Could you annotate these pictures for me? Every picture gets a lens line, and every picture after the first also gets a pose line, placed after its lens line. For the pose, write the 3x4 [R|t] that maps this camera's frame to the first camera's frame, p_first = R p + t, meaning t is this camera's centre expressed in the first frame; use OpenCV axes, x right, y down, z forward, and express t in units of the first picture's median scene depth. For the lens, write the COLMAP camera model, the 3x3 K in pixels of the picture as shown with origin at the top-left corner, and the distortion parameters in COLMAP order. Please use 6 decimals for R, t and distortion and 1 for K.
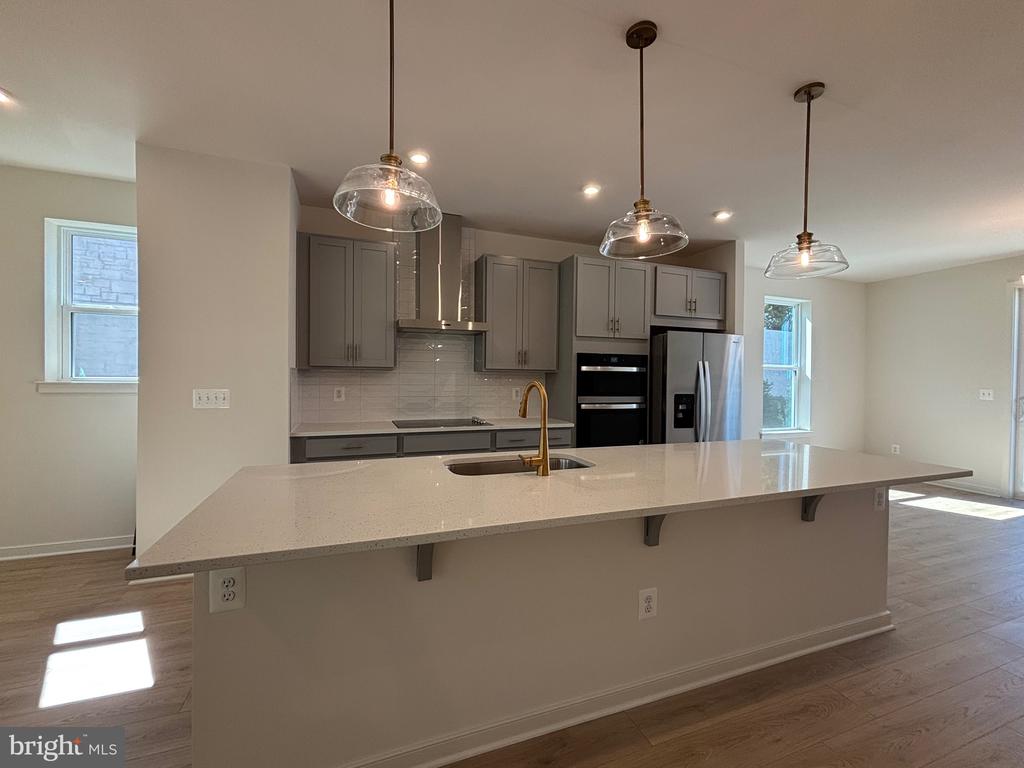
lens RADIAL K [[433.2, 0, 512.0], [0, 433.2, 384.0], [0, 0, 1]] dist [0.020553, 0.000102]
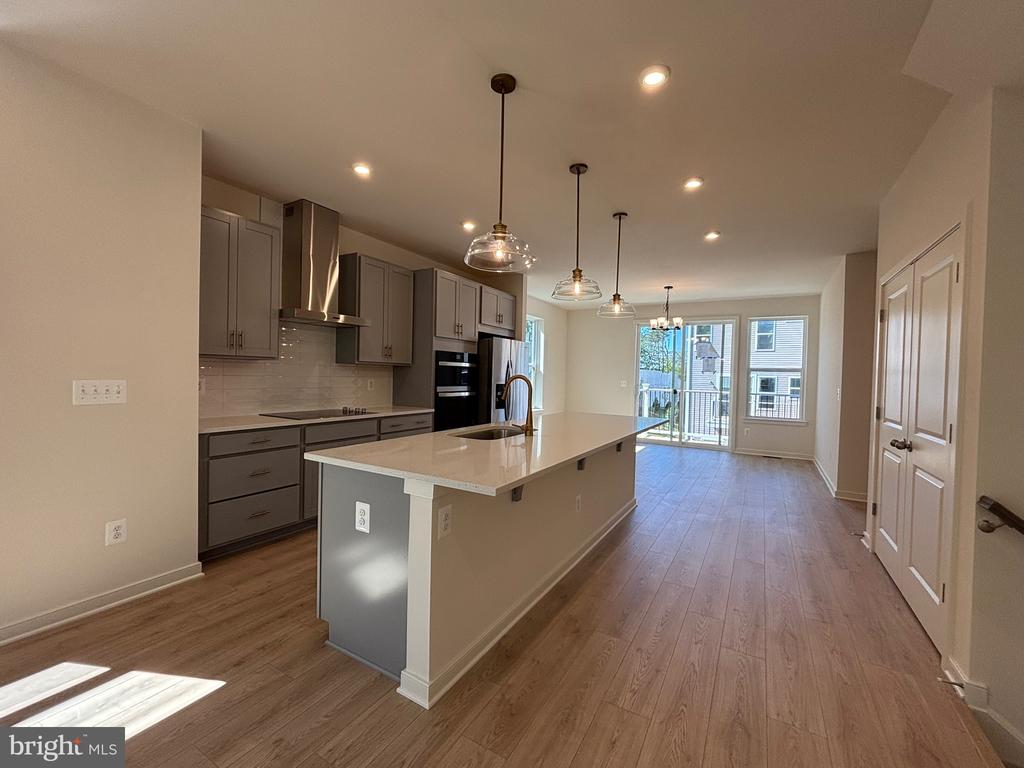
lens RADIAL K [[431.1, 0, 512.0], [0, 431.1, 384.0], [0, 0, 1]] dist [-0.006794, 0.000373]
pose [[0.767567, -0.005157, 0.640948, -0.440995], [-0.007395, 0.999830, 0.016899, 0.000192], [-0.640926, -0.017711, 0.767398, -0.054195]]
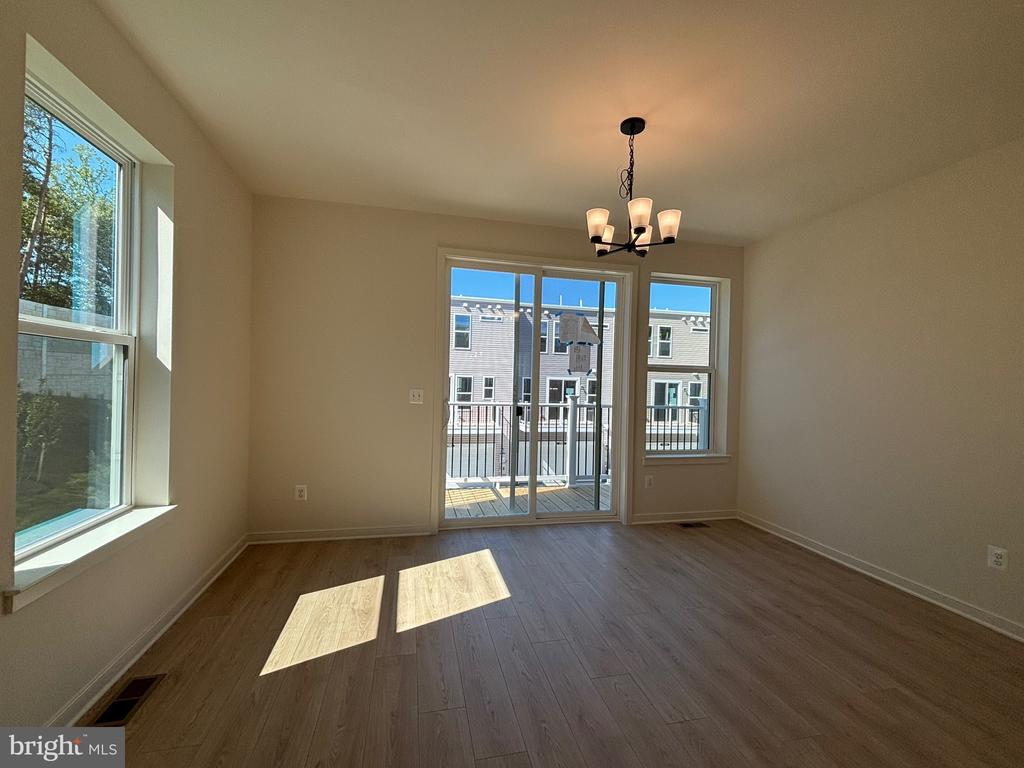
lens RADIAL K [[423.3, 0, 512.0], [0, 423.3, 384.0], [0, 0, 1]] dist [0.000575, 0.000185]
pose [[0.116772, -0.013601, 0.993066, 0.479023], [-0.011489, 0.999821, 0.015044, -0.010292], [-0.993092, -0.013166, 0.116595, 0.907215]]
